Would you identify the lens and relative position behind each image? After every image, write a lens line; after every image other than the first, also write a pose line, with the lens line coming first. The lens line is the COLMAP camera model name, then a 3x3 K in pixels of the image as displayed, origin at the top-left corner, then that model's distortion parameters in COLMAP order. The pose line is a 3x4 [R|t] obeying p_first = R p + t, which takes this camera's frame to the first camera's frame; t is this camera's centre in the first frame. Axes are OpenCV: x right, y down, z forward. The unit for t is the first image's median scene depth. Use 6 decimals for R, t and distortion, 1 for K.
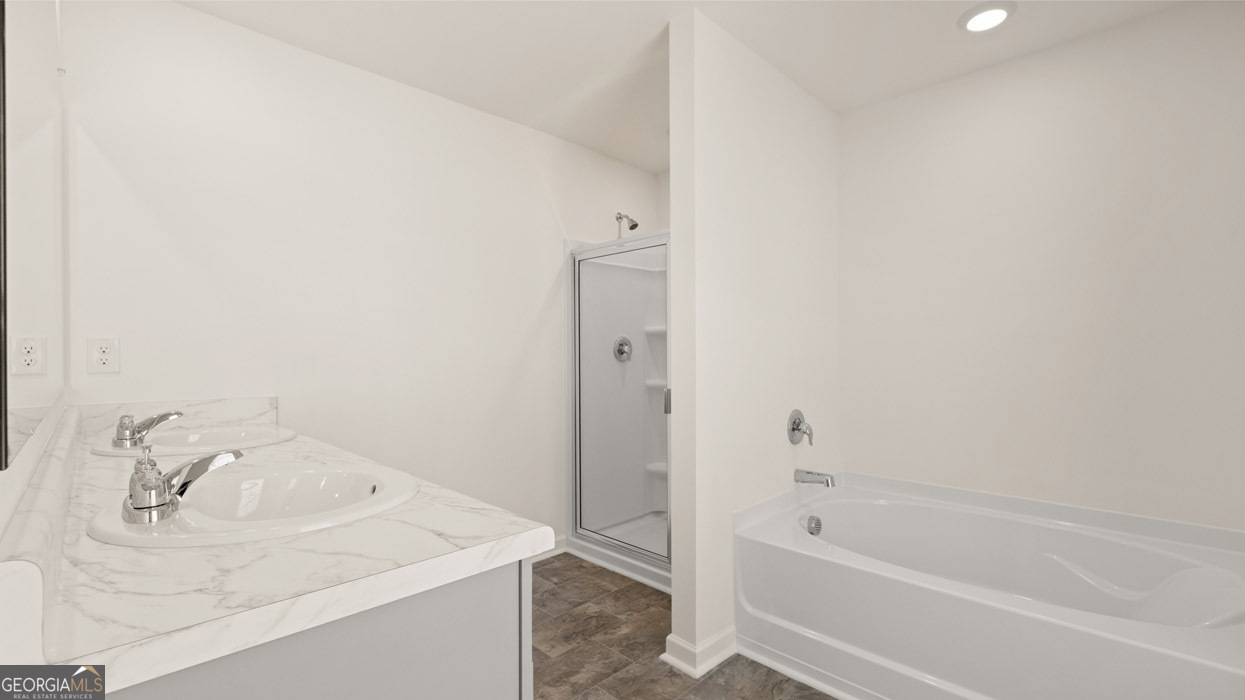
lens RADIAL K [[522.4, 0, 620.0], [0, 522.4, 351.0], [0, 0, 1]] dist [0.002824, -0.000150]
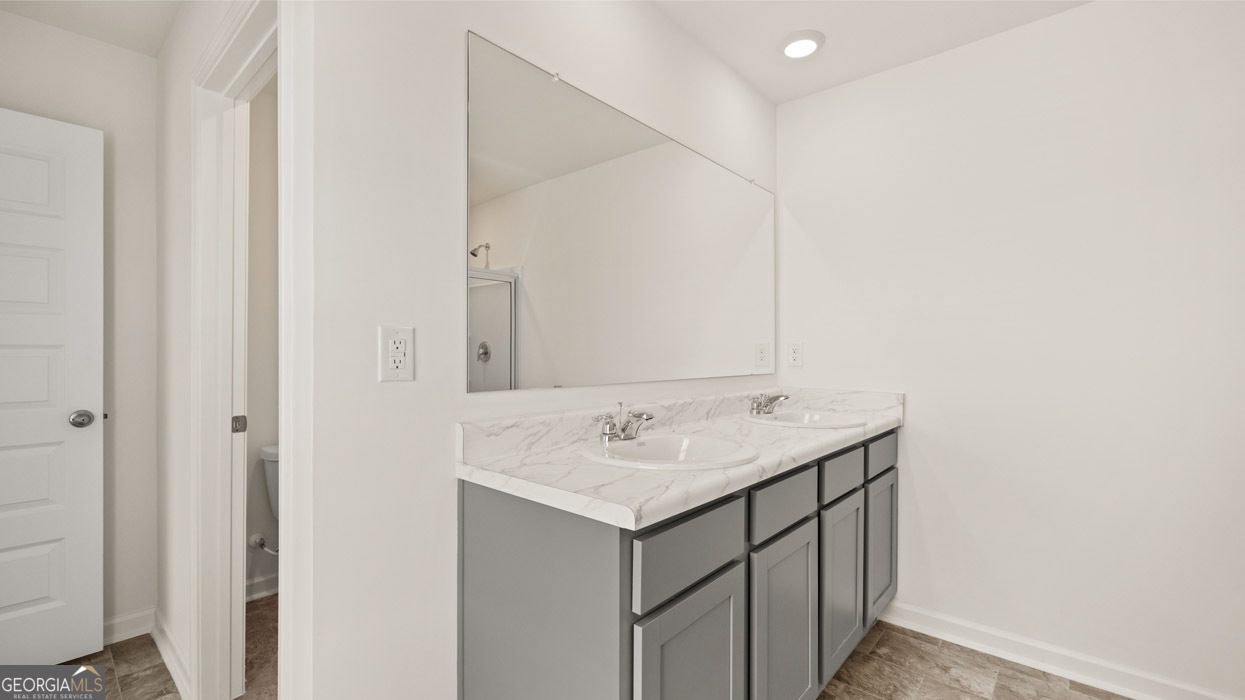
lens RADIAL K [[522.4, 0, 620.0], [0, 522.4, 351.0], [0, 0, 1]] dist [0.002824, -0.000150]
pose [[0.065208, -0.001746, -0.997870, 0.568574], [0.004179, 0.999990, -0.001477, -0.000700], [0.997863, -0.004073, 0.065214, 0.525839]]
